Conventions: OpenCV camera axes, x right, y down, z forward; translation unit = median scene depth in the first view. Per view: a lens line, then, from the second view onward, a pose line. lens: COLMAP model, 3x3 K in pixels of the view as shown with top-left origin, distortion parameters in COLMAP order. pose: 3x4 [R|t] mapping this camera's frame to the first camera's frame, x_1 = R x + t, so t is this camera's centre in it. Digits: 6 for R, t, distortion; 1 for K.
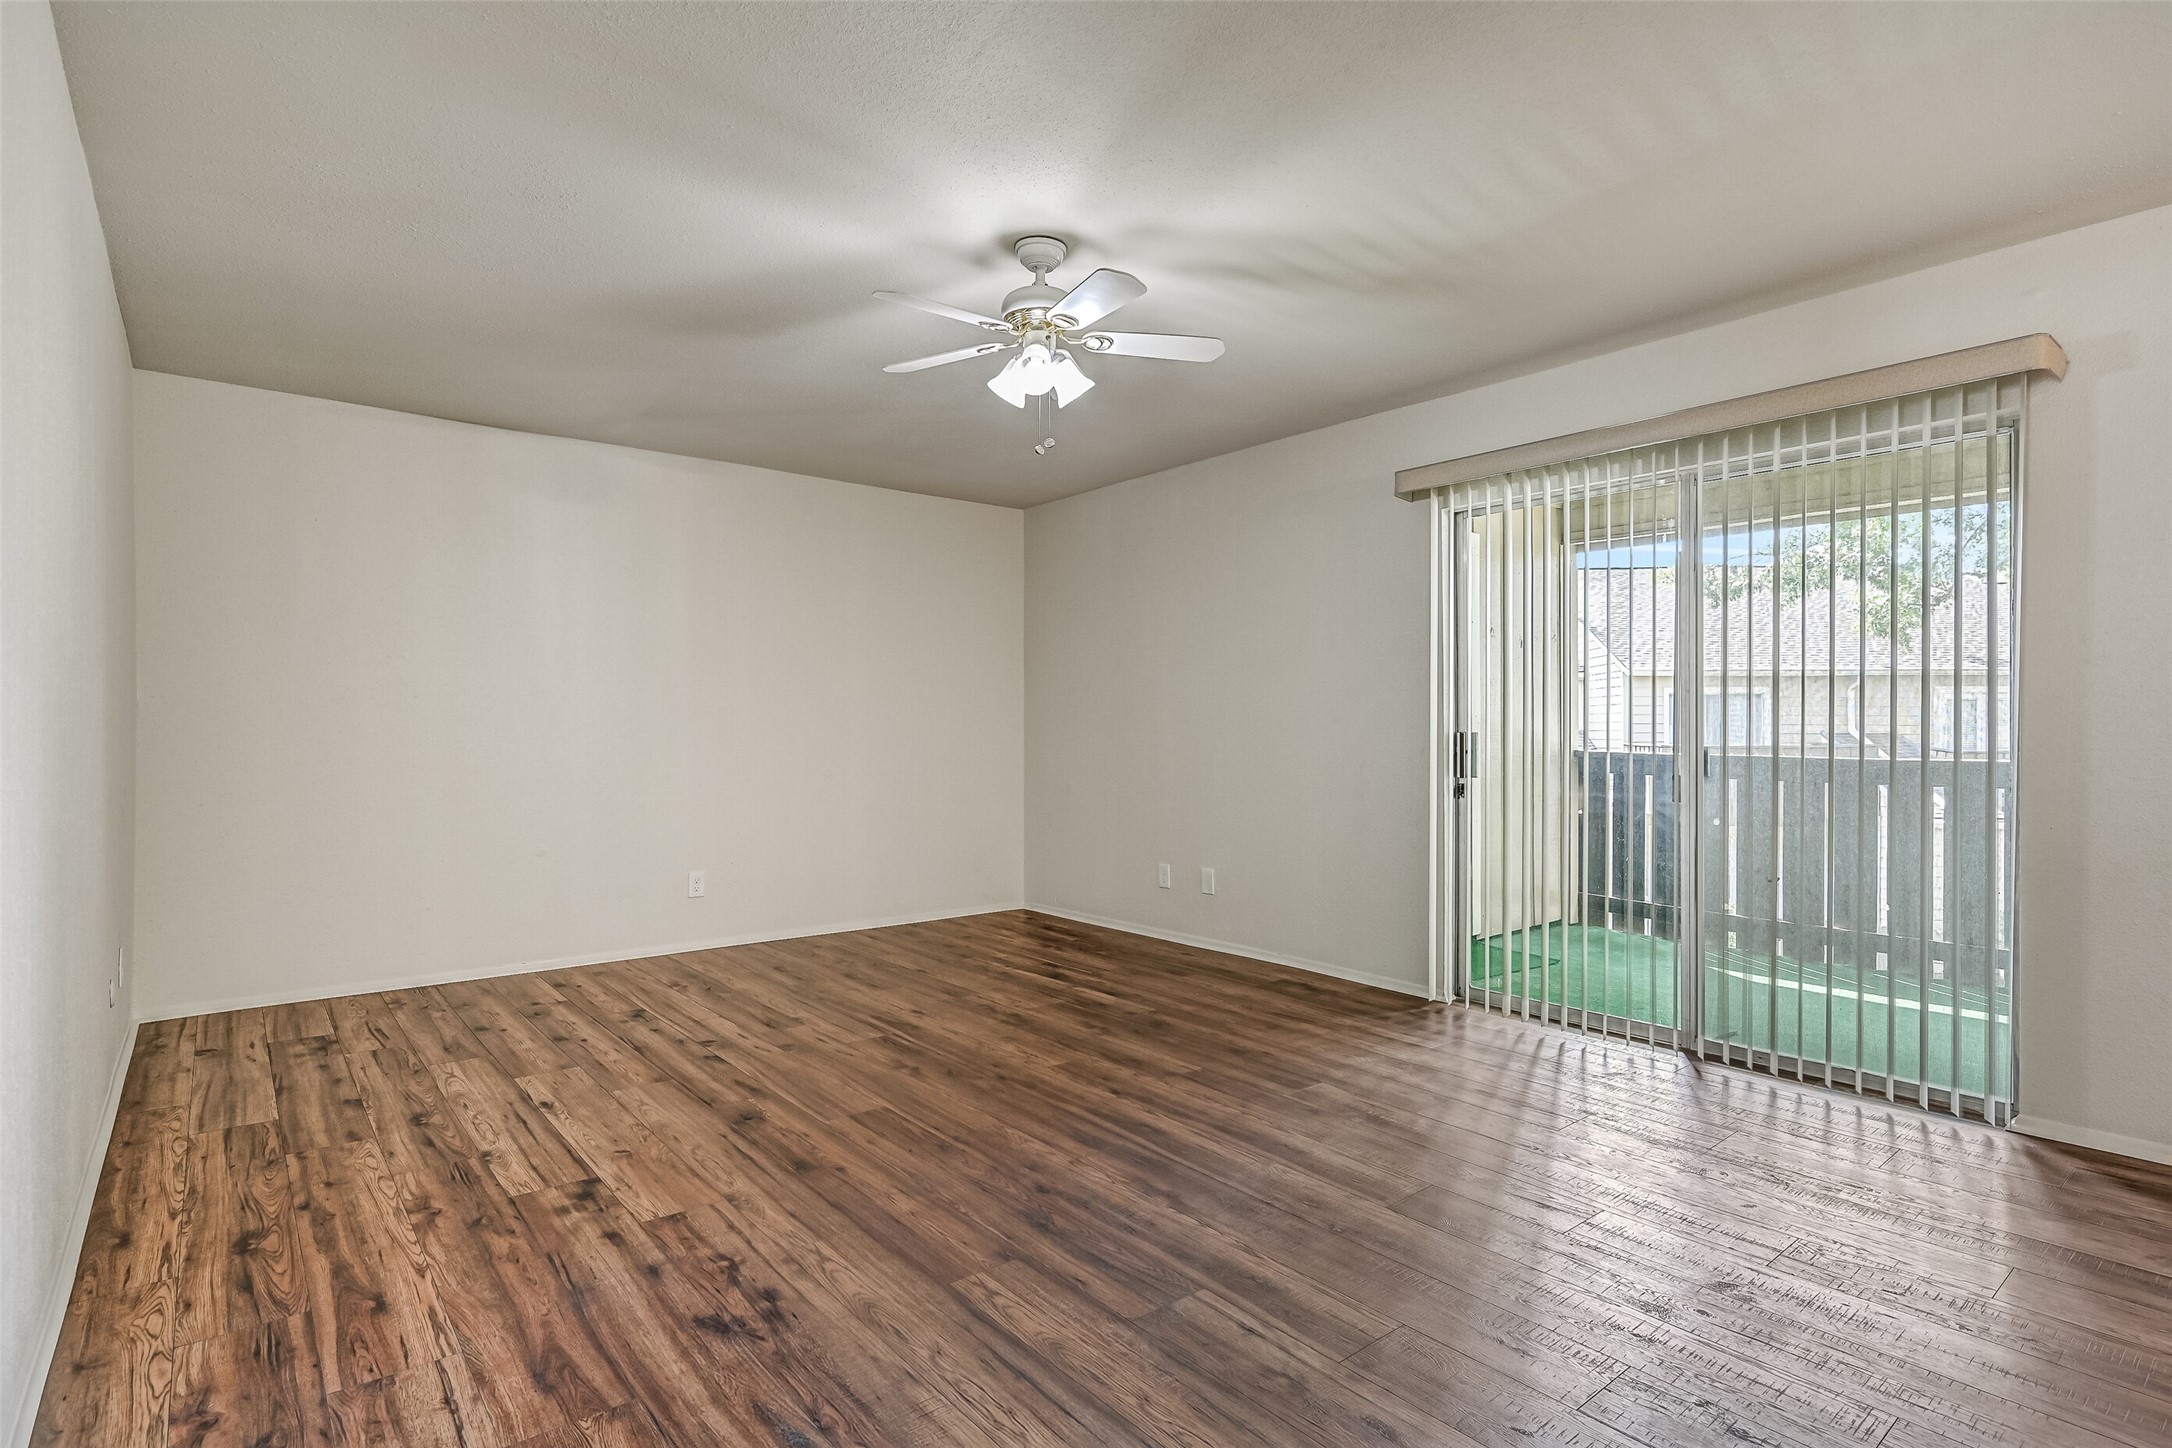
lens RADIAL K [[1073.1, 0, 1102.3], [0, 1073.1, 726.6], [0, 0, 1]] dist [-0.001536, 0.000420]
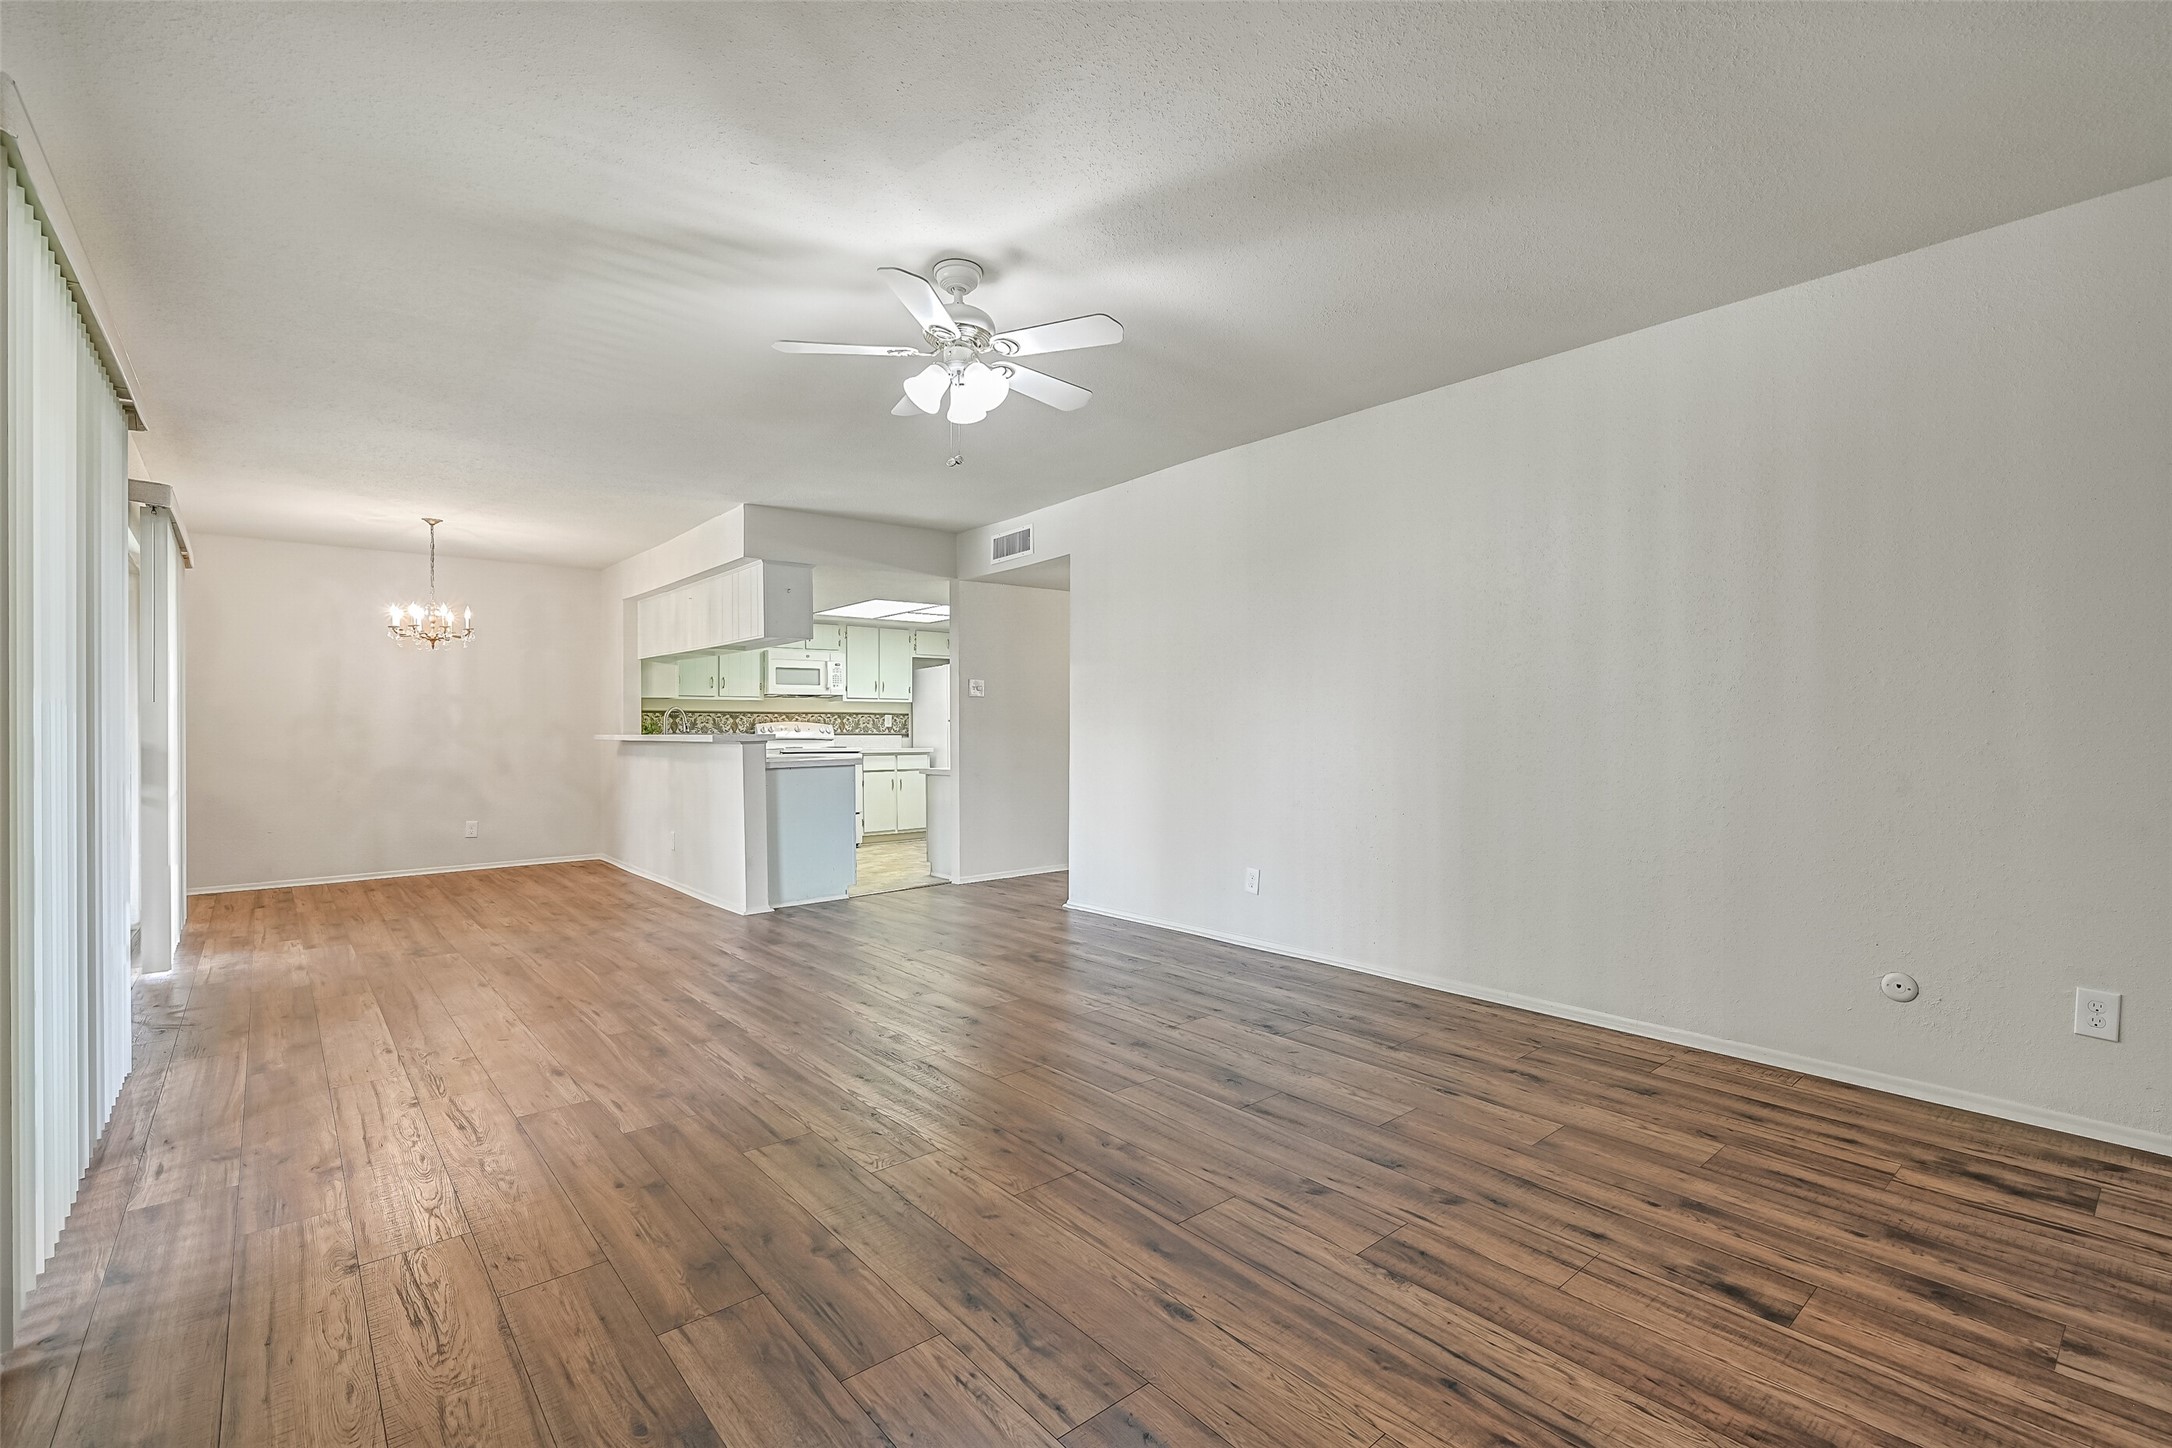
lens RADIAL K [[959.4, 0, 1090.7], [0, 959.4, 734.6], [0, 0, 1]] dist [-0.001075, 0.000072]
pose [[-0.999931, 0.003708, -0.011137, -0.171651], [0.003672, 0.999988, 0.003302, 0.010797], [0.011149, 0.003260, -0.999933, 1.886515]]
